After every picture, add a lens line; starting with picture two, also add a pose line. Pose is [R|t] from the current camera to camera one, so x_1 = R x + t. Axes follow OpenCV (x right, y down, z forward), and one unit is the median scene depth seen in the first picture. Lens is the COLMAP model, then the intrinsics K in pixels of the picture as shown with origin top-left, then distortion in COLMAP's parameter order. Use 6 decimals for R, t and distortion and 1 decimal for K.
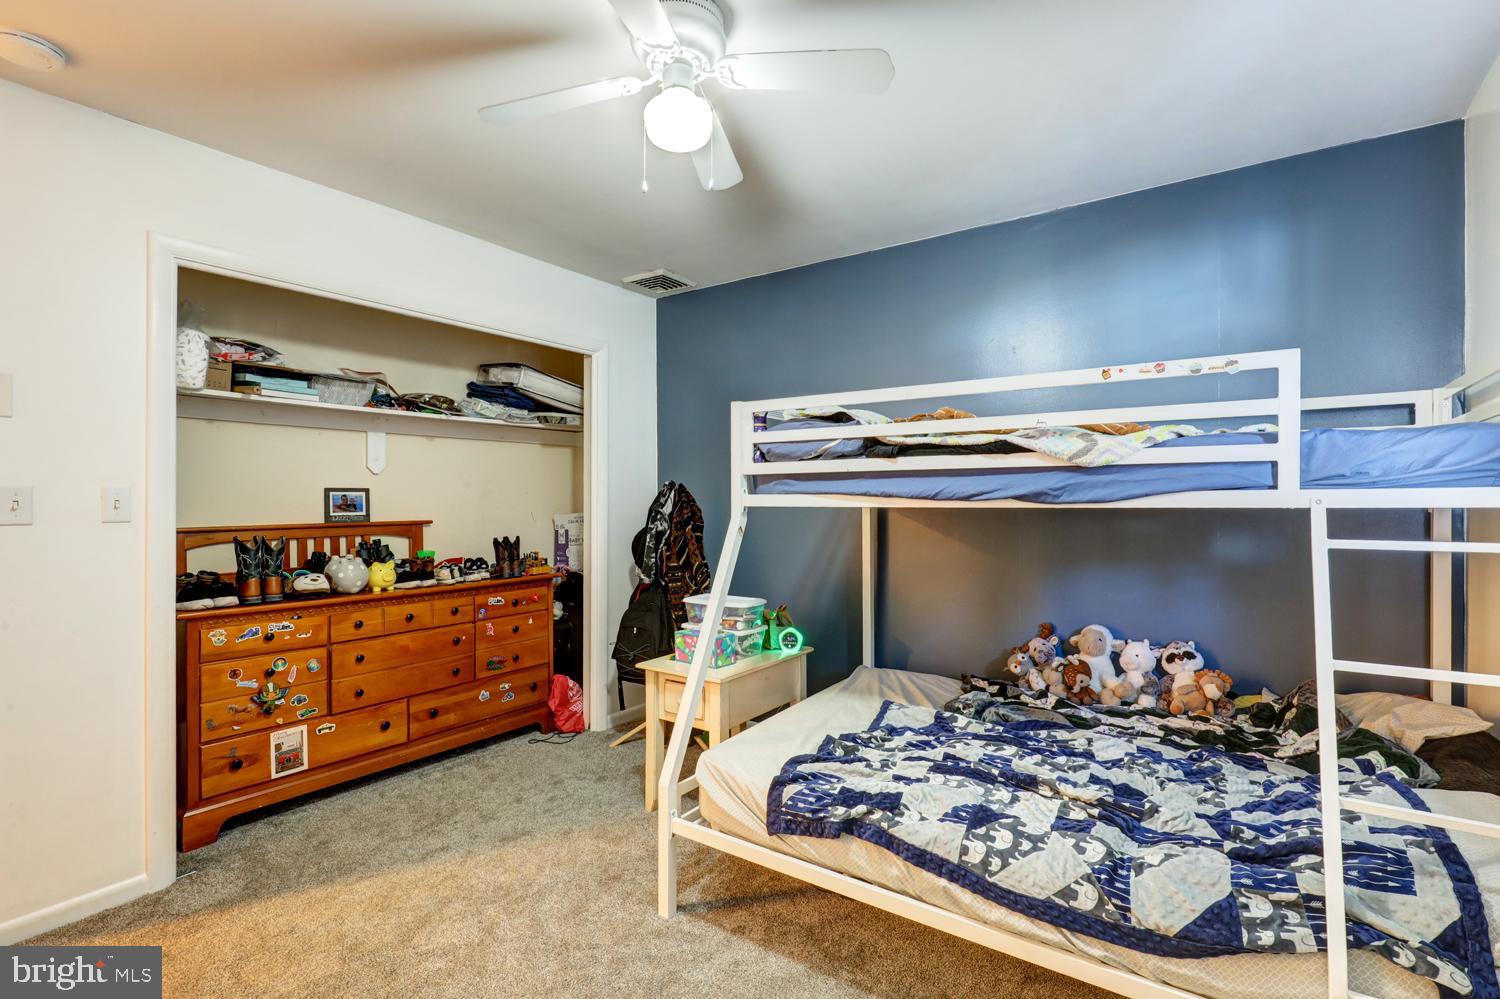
lens RADIAL K [[685.6, 0, 752.1], [0, 685.6, 502.8], [0, 0, 1]] dist [-0.000679, -0.000453]
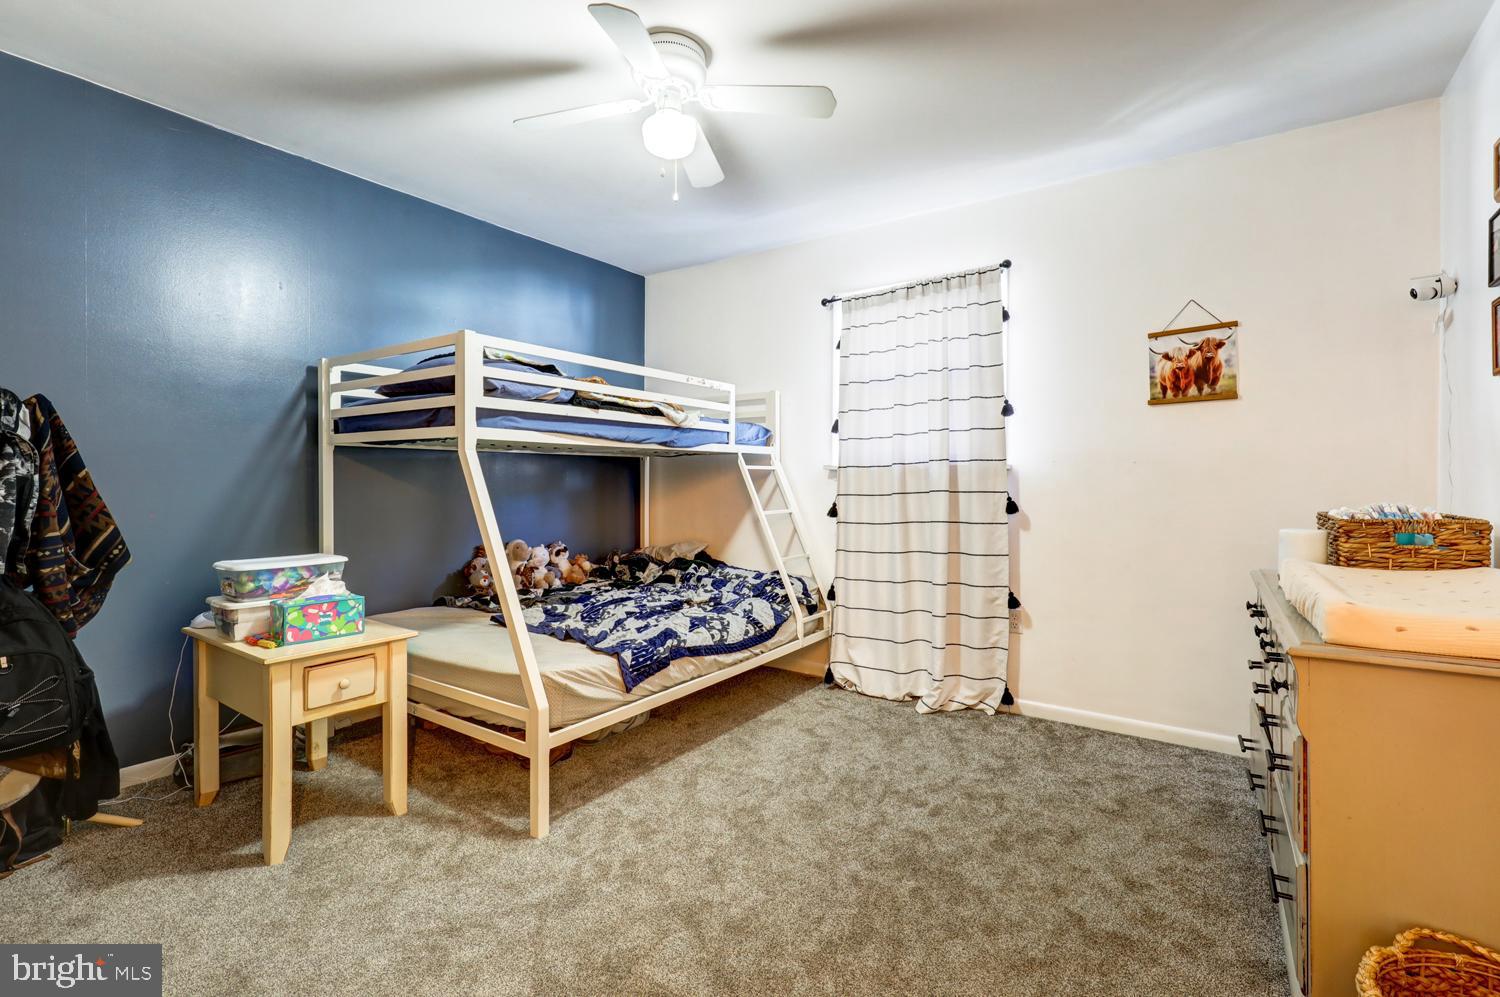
lens RADIAL K [[685.6, 0, 749.9], [0, 685.6, 486.9], [0, 0, 1]] dist [-0.000679, -0.000453]
pose [[0.004969, -0.013325, 0.999899, -1.301315], [-0.002303, 0.999908, 0.013336, 0.078045], [-0.999985, -0.002369, 0.004938, 0.784033]]
